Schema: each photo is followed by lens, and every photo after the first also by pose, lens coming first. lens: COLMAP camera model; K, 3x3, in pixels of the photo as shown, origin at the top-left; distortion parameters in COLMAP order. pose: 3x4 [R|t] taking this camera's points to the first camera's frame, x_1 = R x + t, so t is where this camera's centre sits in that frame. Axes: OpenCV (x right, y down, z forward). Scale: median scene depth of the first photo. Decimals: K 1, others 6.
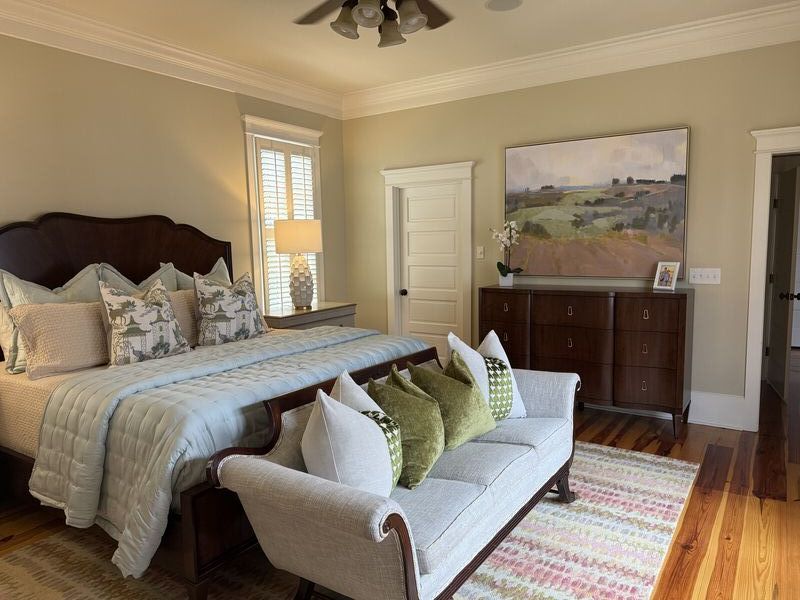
lens RADIAL K [[563.8, 0, 404.3], [0, 563.8, 303.7], [0, 0, 1]] dist [0.037478, -0.044997]
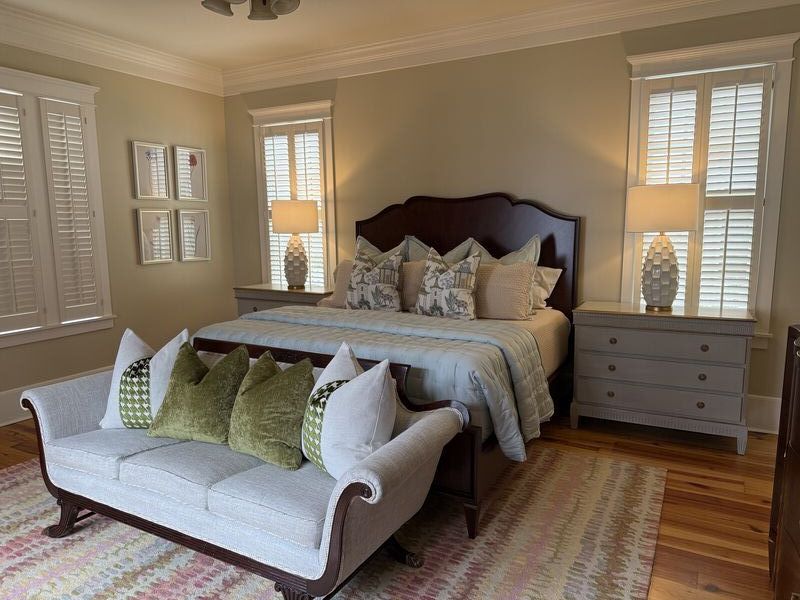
lens RADIAL K [[563.8, 0, 399.6], [0, 563.8, 302.7], [0, 0, 1]] dist [0.037478, -0.044997]
pose [[0.080680, 0.160100, -0.983798, 0.723401], [-0.098182, 0.983492, 0.151998, -0.110248], [0.991893, 0.084328, 0.095067, 0.848871]]
